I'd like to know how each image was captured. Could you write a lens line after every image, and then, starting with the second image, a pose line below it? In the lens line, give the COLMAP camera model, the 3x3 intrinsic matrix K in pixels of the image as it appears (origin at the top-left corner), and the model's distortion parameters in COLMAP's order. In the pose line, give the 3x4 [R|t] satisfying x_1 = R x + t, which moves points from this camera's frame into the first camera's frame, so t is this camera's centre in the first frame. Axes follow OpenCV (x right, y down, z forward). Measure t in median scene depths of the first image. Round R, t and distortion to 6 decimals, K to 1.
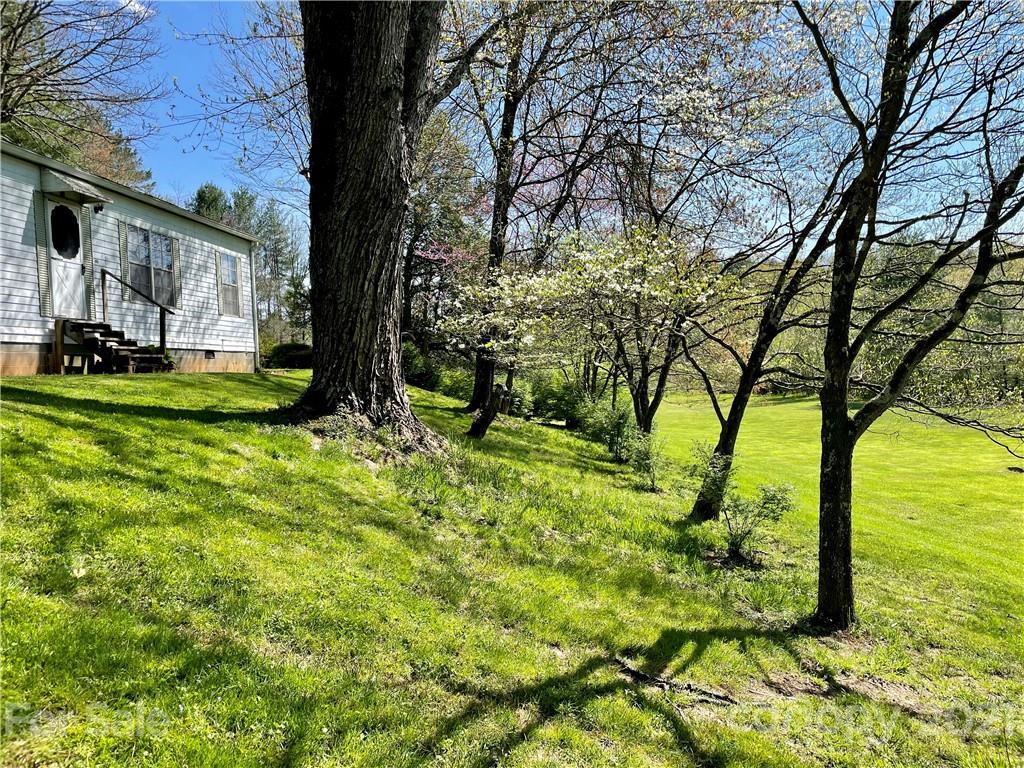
lens RADIAL K [[776.4, 0, 515.3], [0, 776.4, 375.1], [0, 0, 1]] dist [0.099731, -0.132744]
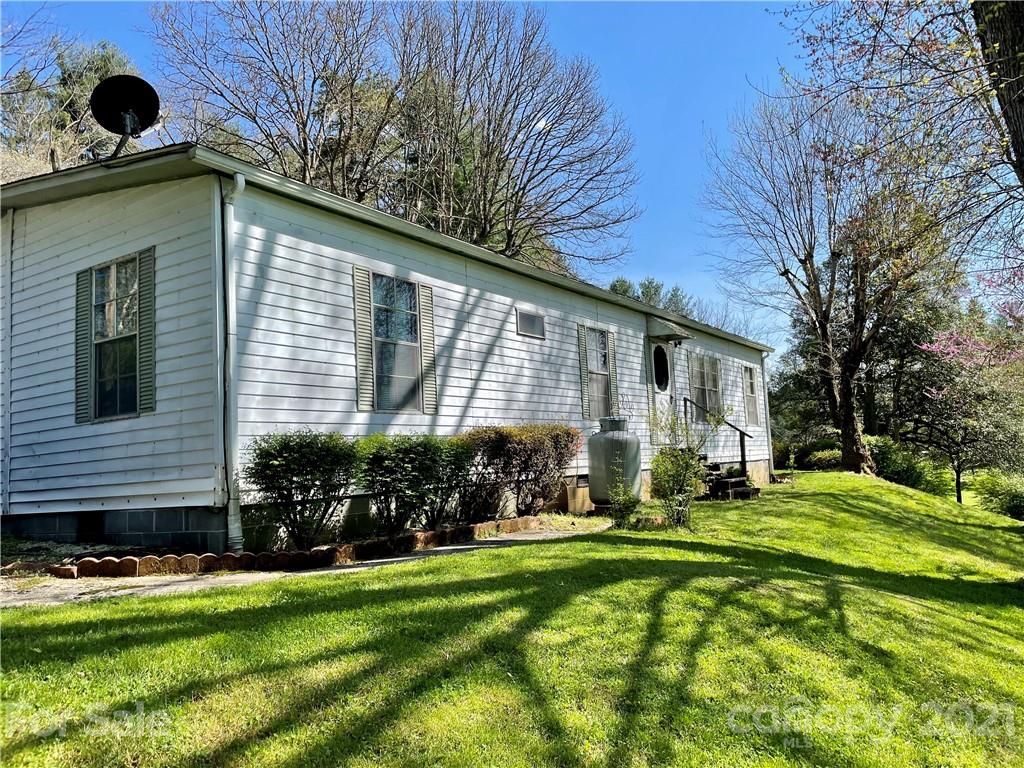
lens RADIAL K [[776.7, 0, 513.3], [0, 776.7, 370.1], [0, 0, 1]] dist [0.096814, -0.127817]
pose [[0.895001, -0.040961, -0.444180, -0.278002], [-0.001572, 0.995479, -0.094969, -0.075761], [0.446062, 0.085695, 0.890890, -0.099965]]
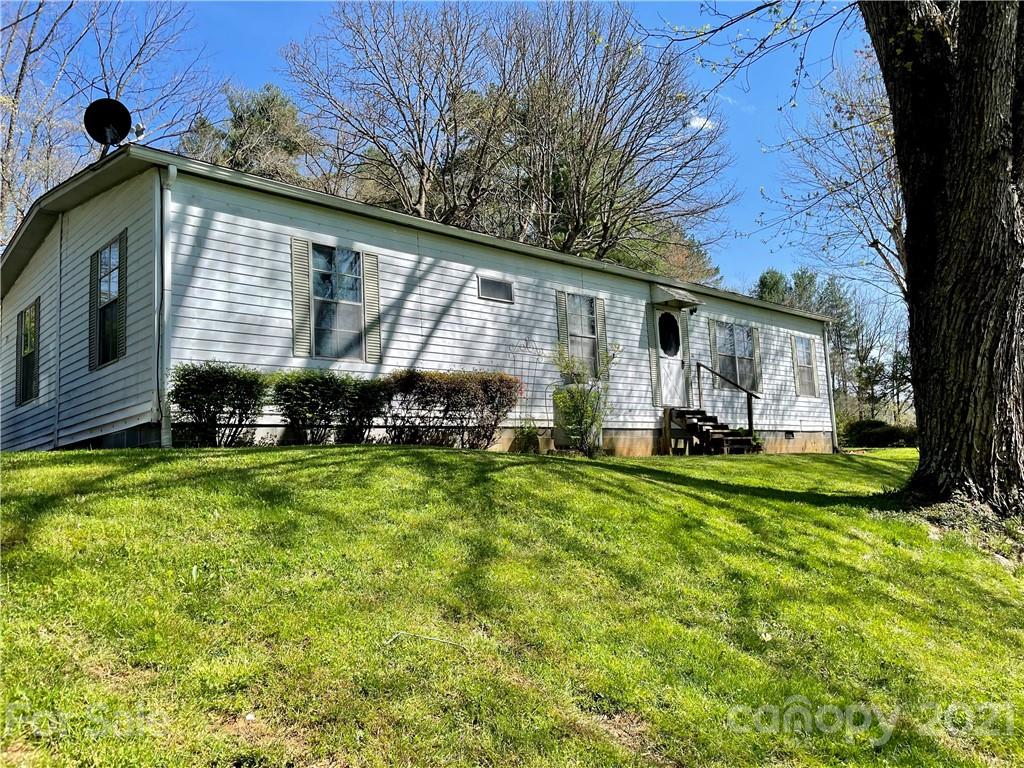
lens RADIAL K [[776.4, 0, 515.3], [0, 776.4, 375.1], [0, 0, 1]] dist [0.099731, -0.132744]
pose [[0.773648, -0.066675, -0.630097, -0.017979], [0.004825, 0.995039, -0.099368, -0.005617], [0.633597, 0.073835, 0.770132, -0.040611]]
